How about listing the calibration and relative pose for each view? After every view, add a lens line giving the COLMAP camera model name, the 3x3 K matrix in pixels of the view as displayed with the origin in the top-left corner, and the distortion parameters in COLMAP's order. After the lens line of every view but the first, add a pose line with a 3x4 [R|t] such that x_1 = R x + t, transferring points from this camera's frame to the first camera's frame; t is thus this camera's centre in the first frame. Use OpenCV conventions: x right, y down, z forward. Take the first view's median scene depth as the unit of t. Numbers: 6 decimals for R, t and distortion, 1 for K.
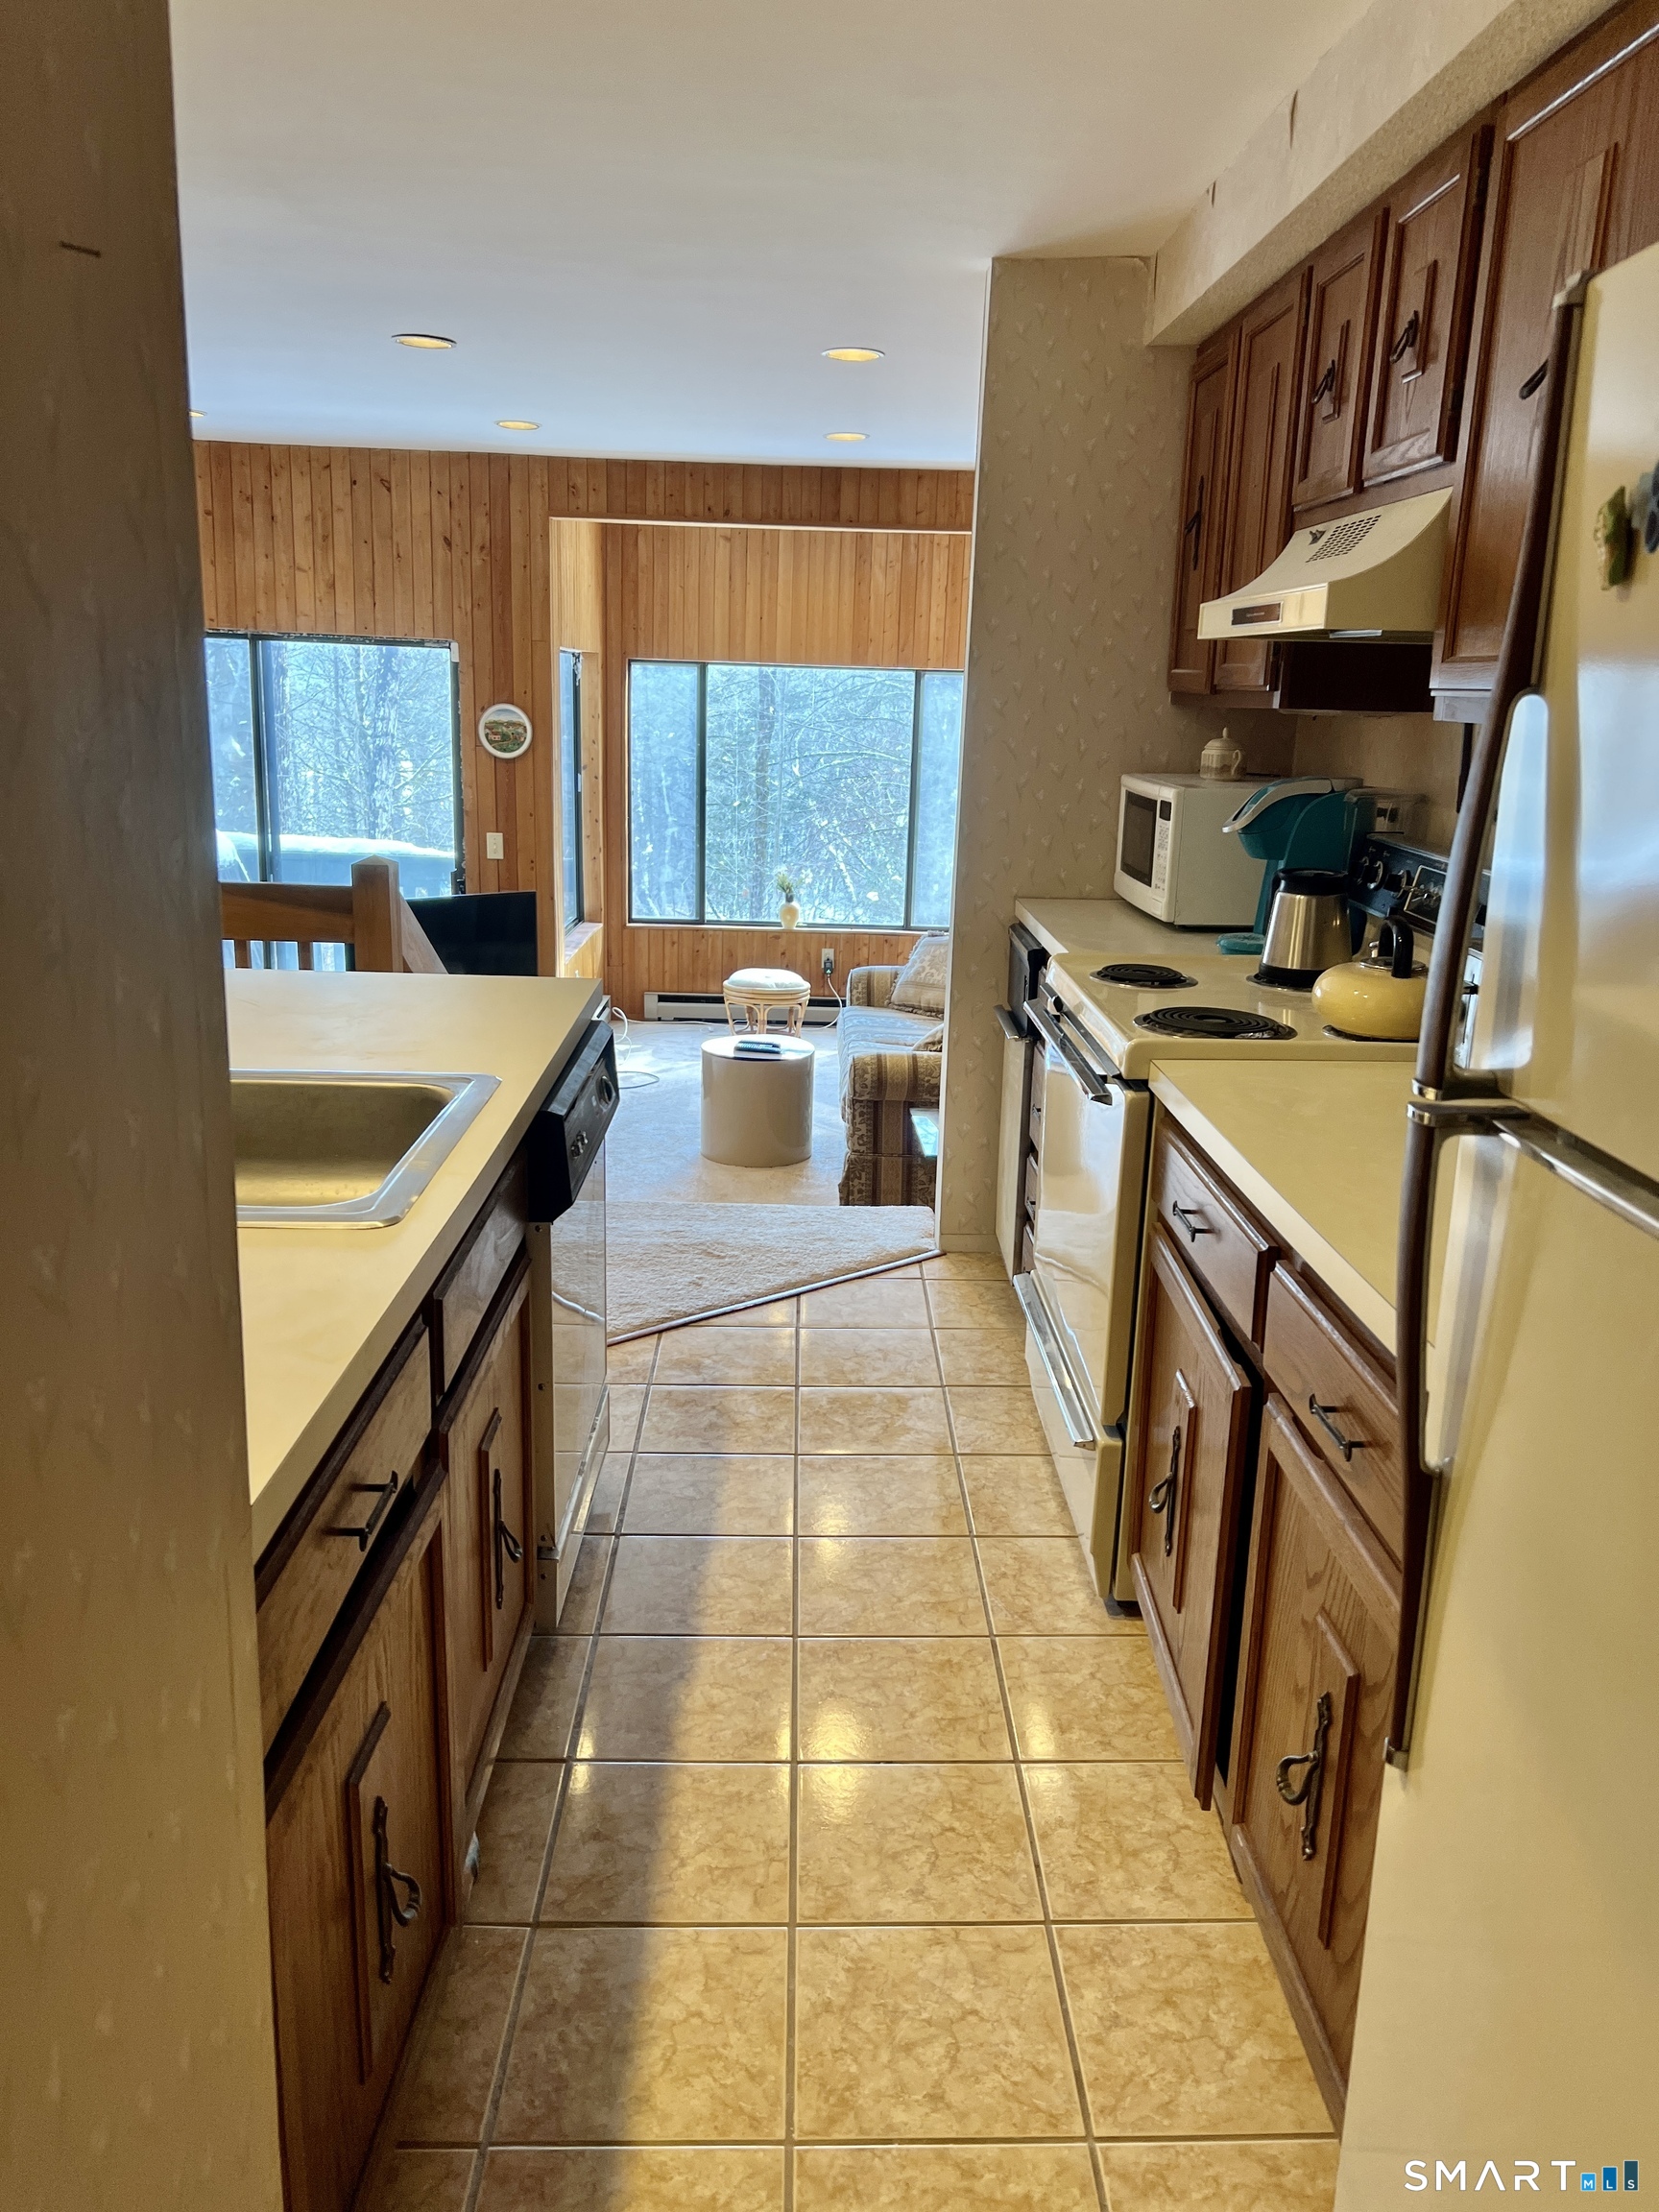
lens RADIAL K [[1686.1, 0, 842.1], [0, 1686.1, 1133.6], [0, 0, 1]] dist [0.054435, -0.063567]
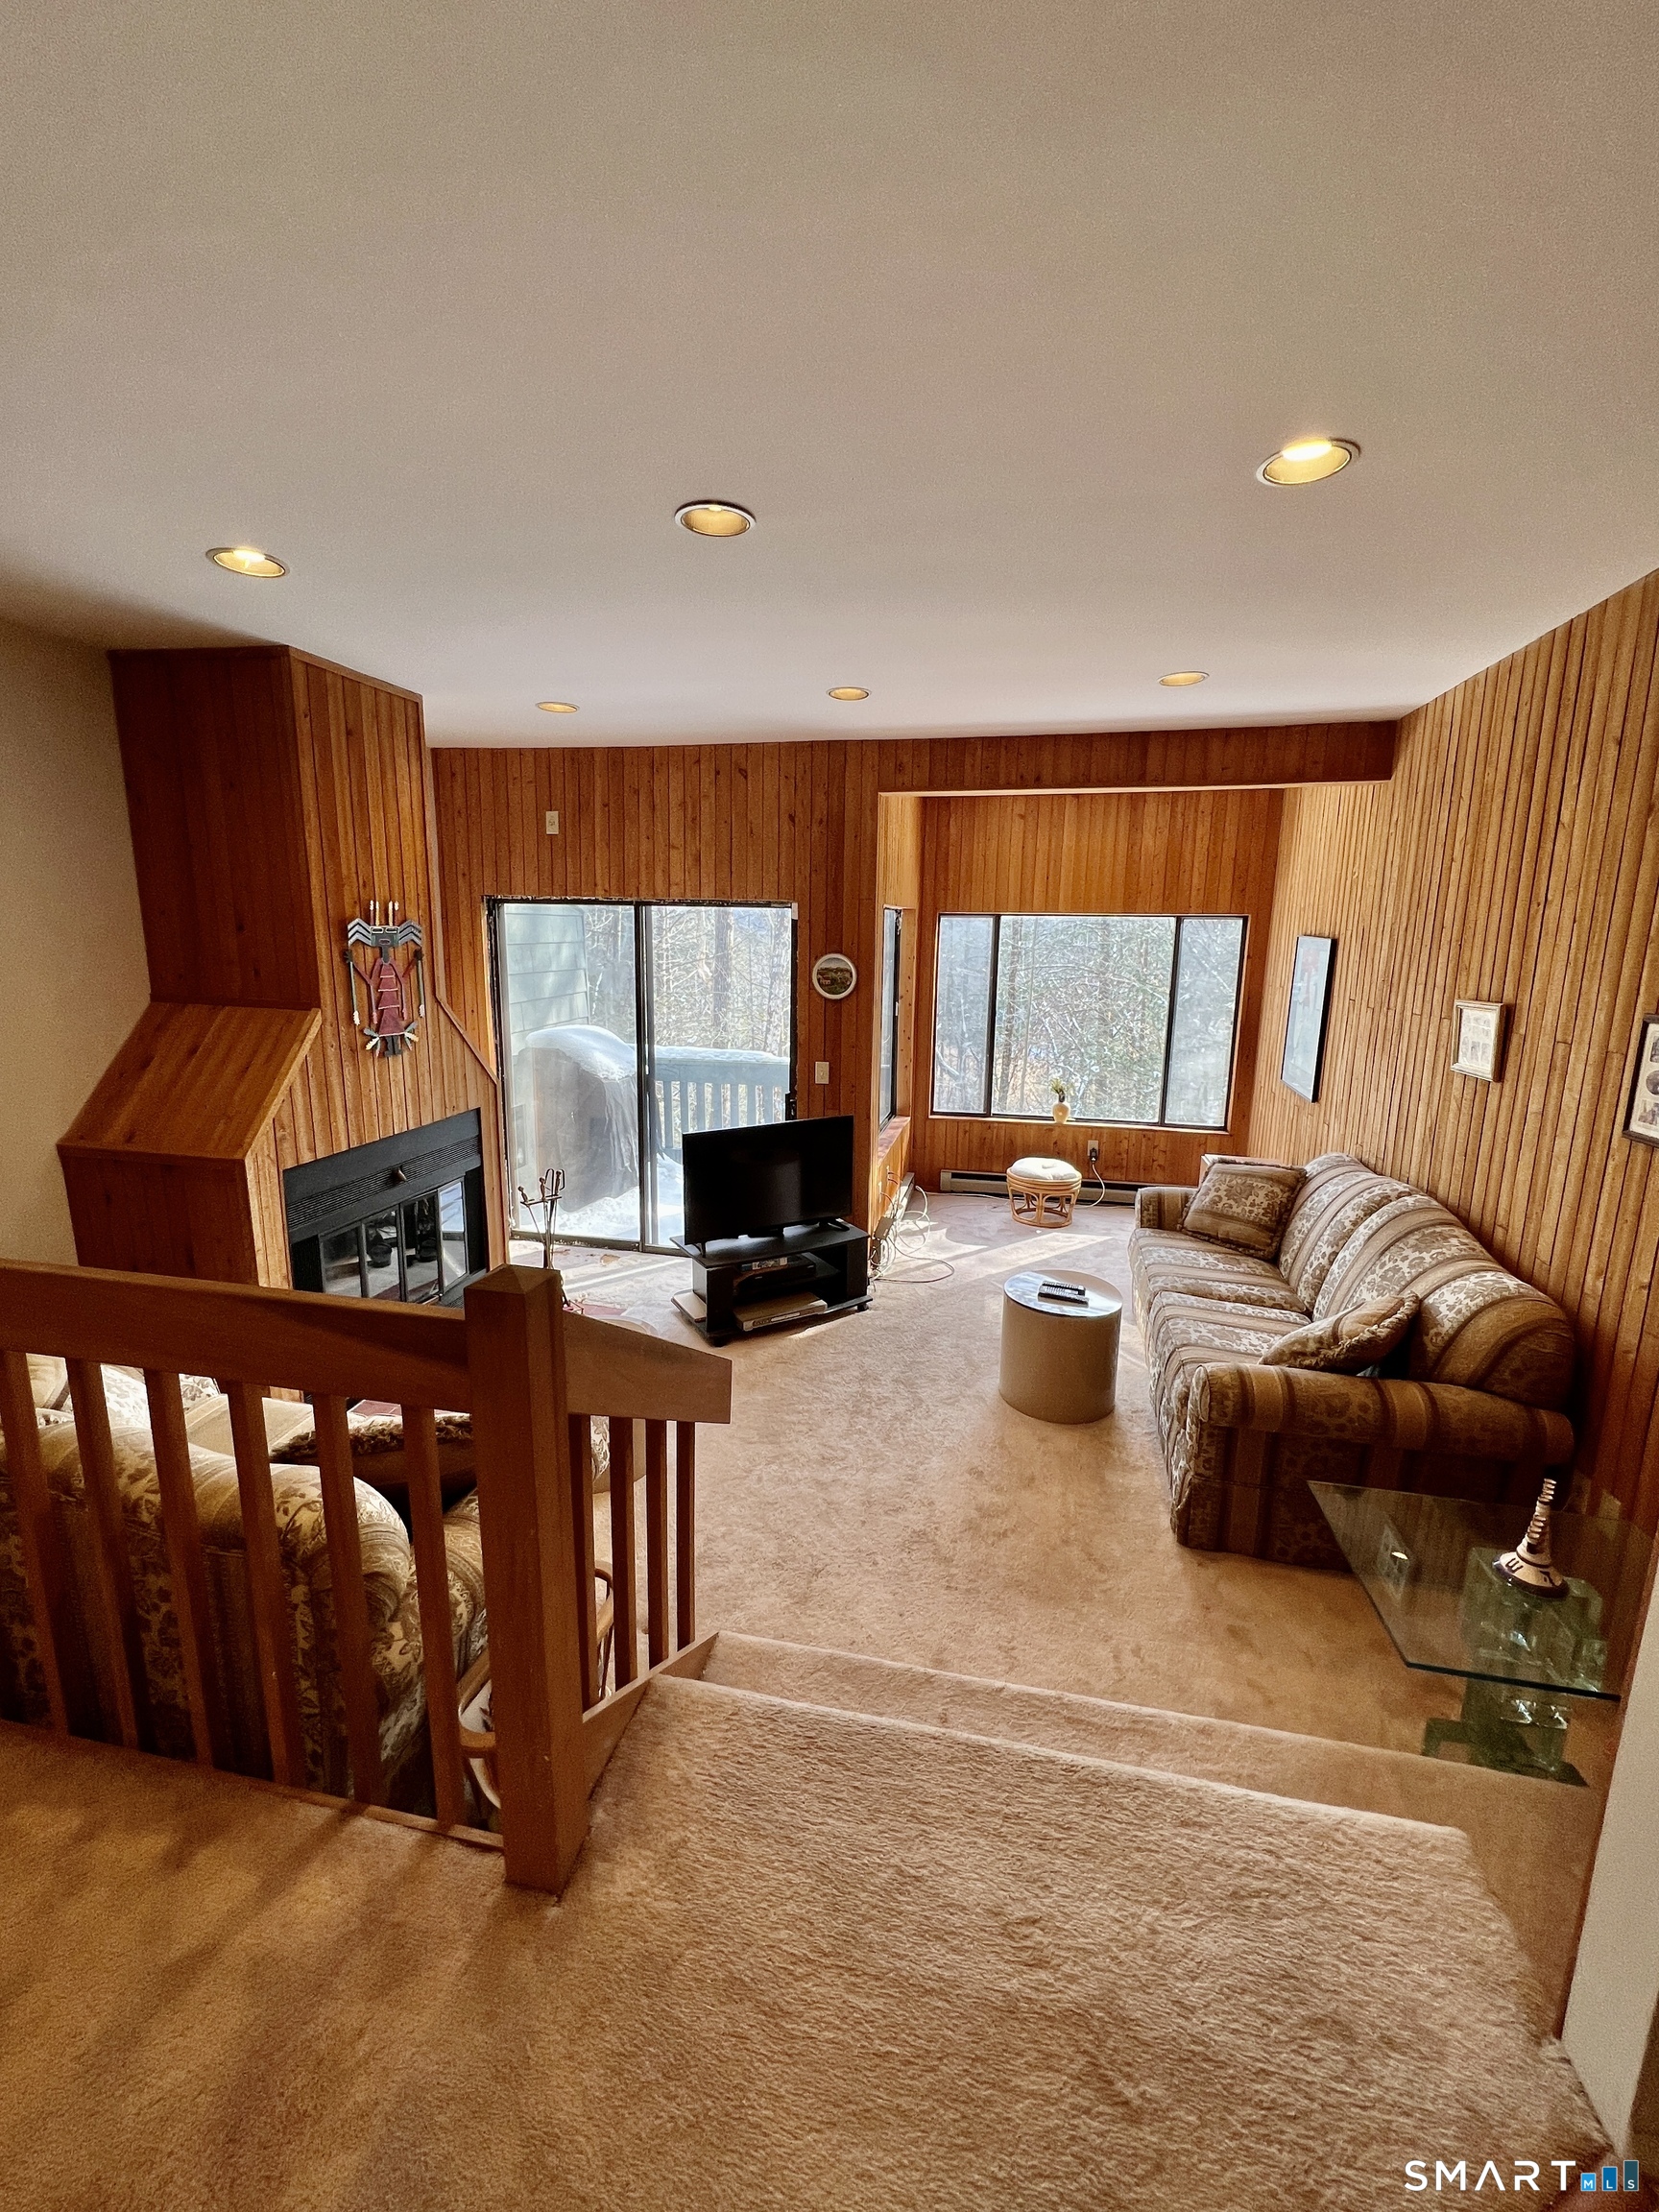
lens RADIAL K [[901.6, 0, 826.4], [0, 901.6, 1109.8], [0, 0, 1]] dist [-0.000405, -0.000021]
pose [[0.973170, 0.025743, -0.228642, -0.061290], [-0.039584, 0.997637, -0.056156, -0.112791], [0.226656, 0.063700, 0.971890, 0.409548]]
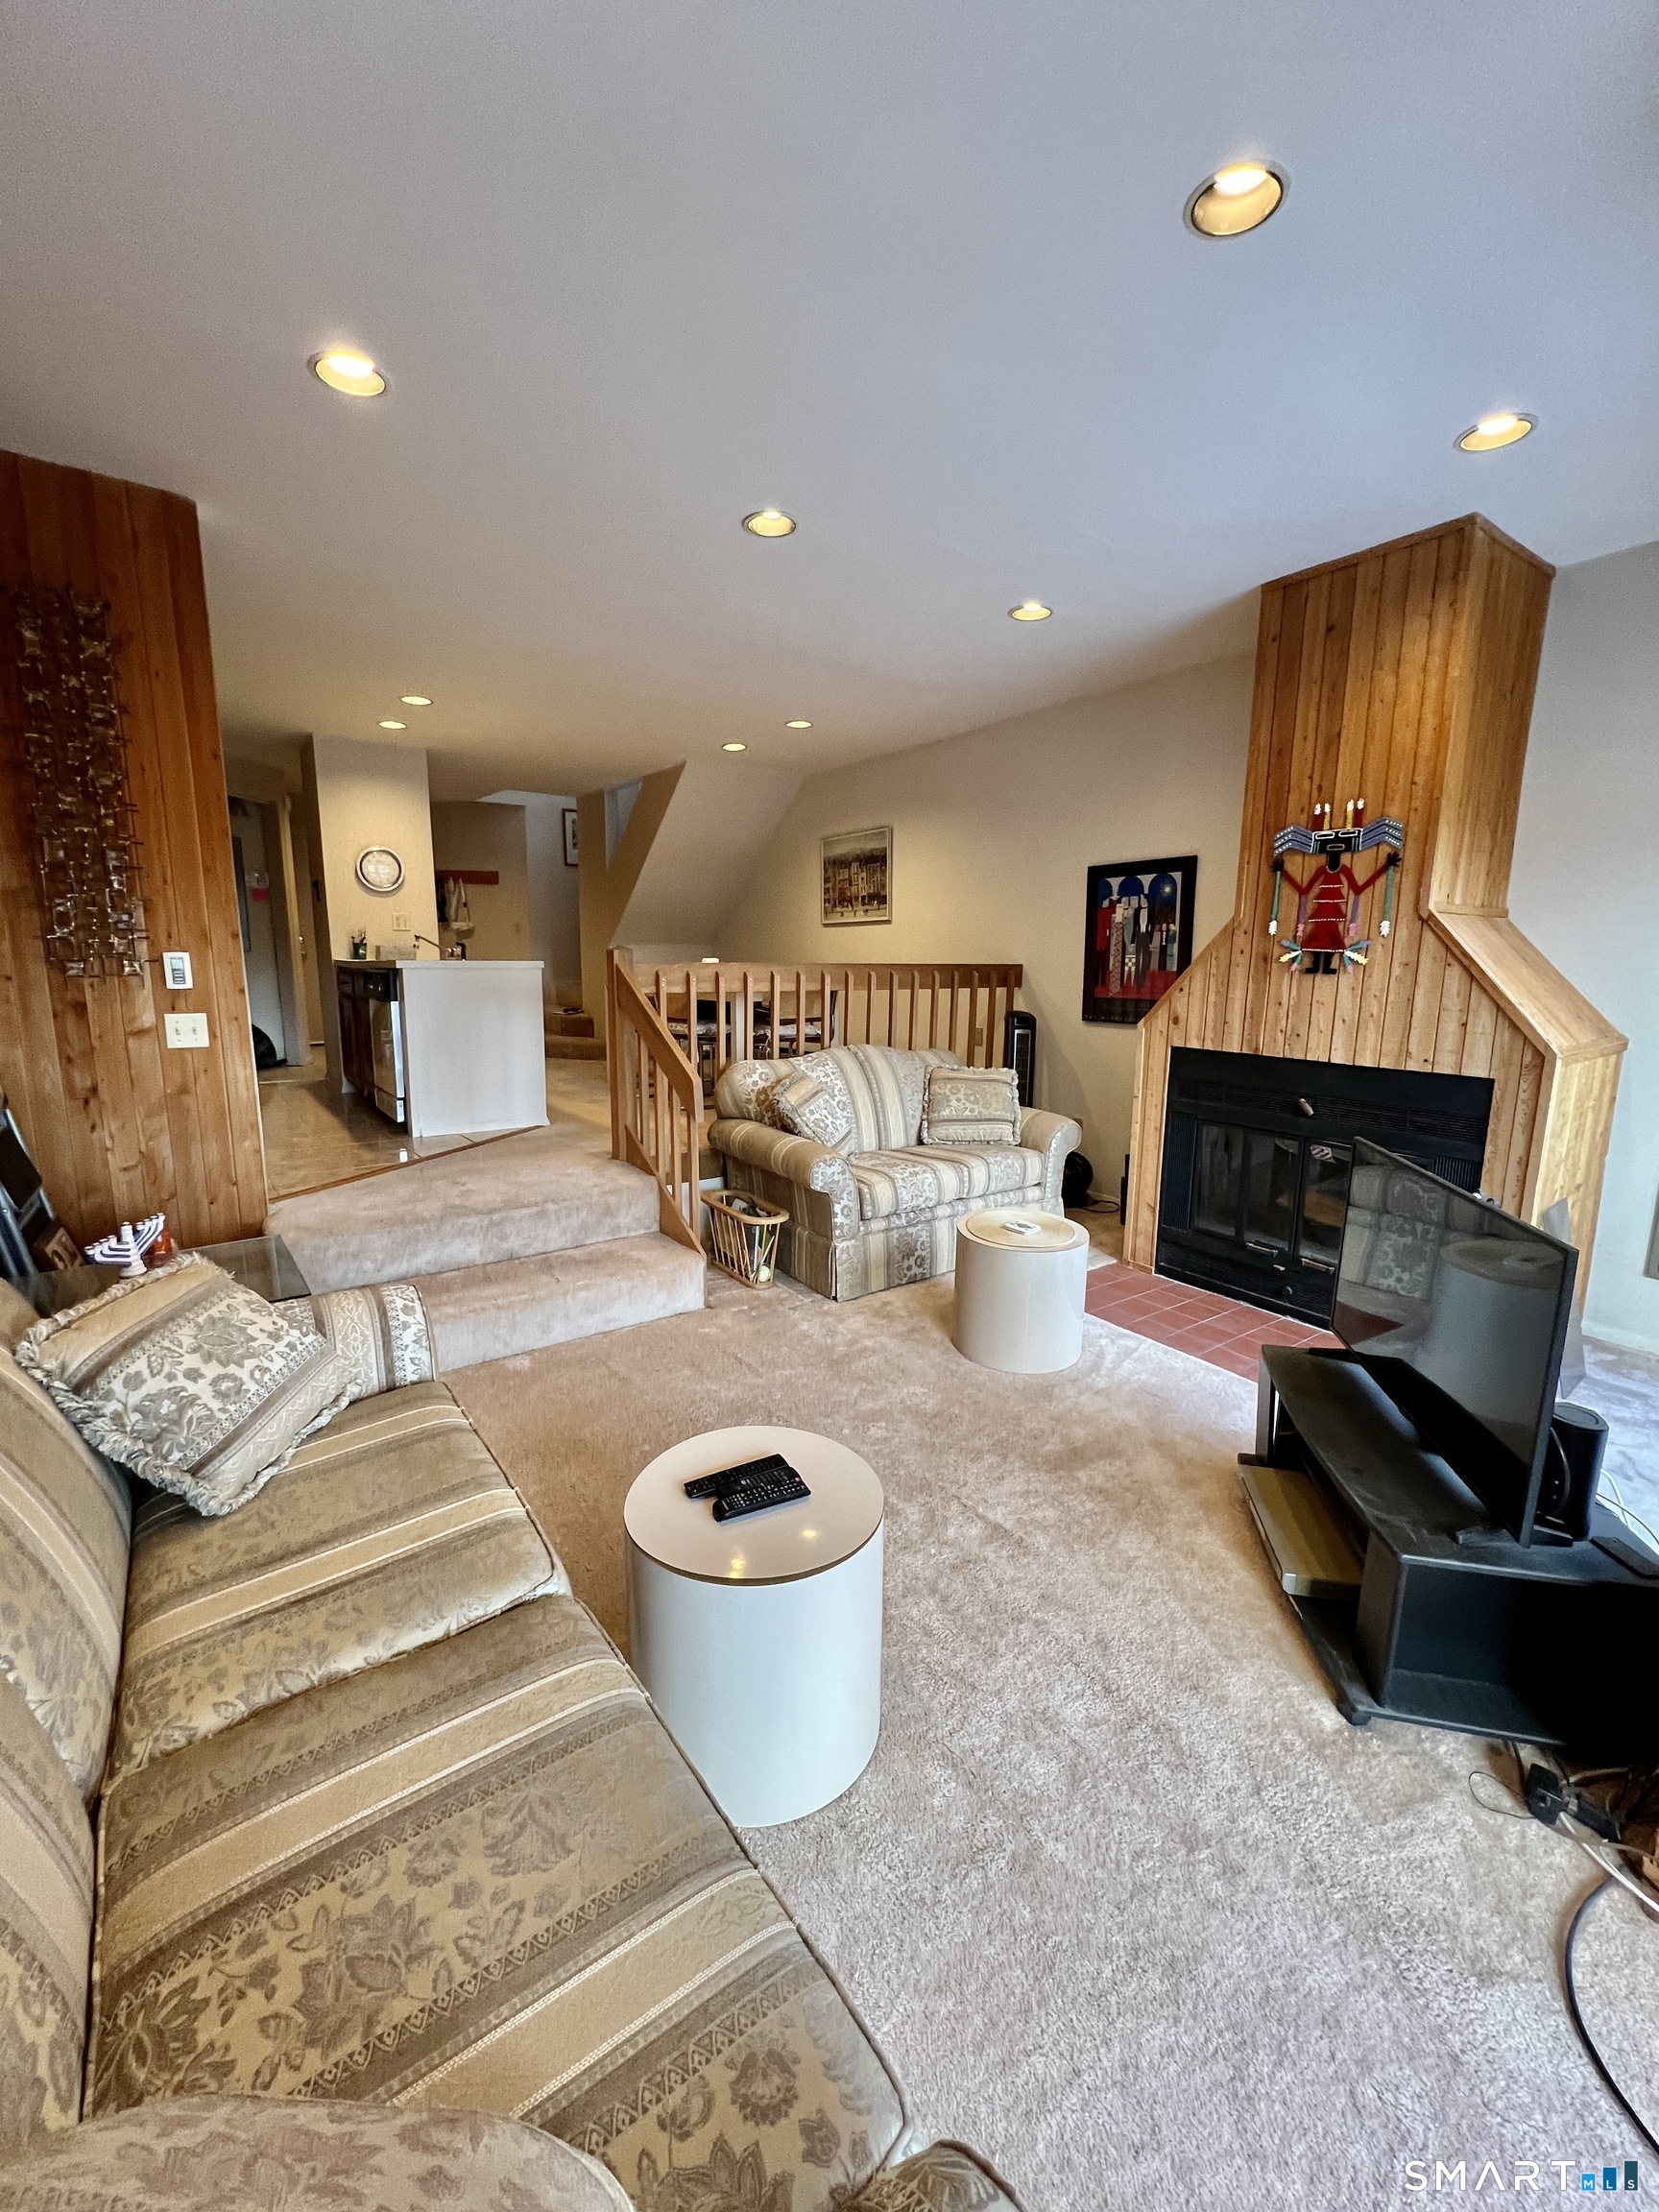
lens RADIAL K [[901.6, 0, 818.6], [0, 901.6, 1105.5], [0, 0, 1]] dist [-0.000405, -0.000021]
pose [[-0.823093, 0.057979, -0.564939, 0.058099], [-0.176728, 0.919231, 0.351826, -0.213083], [0.539708, 0.389426, -0.746367, 1.051206]]
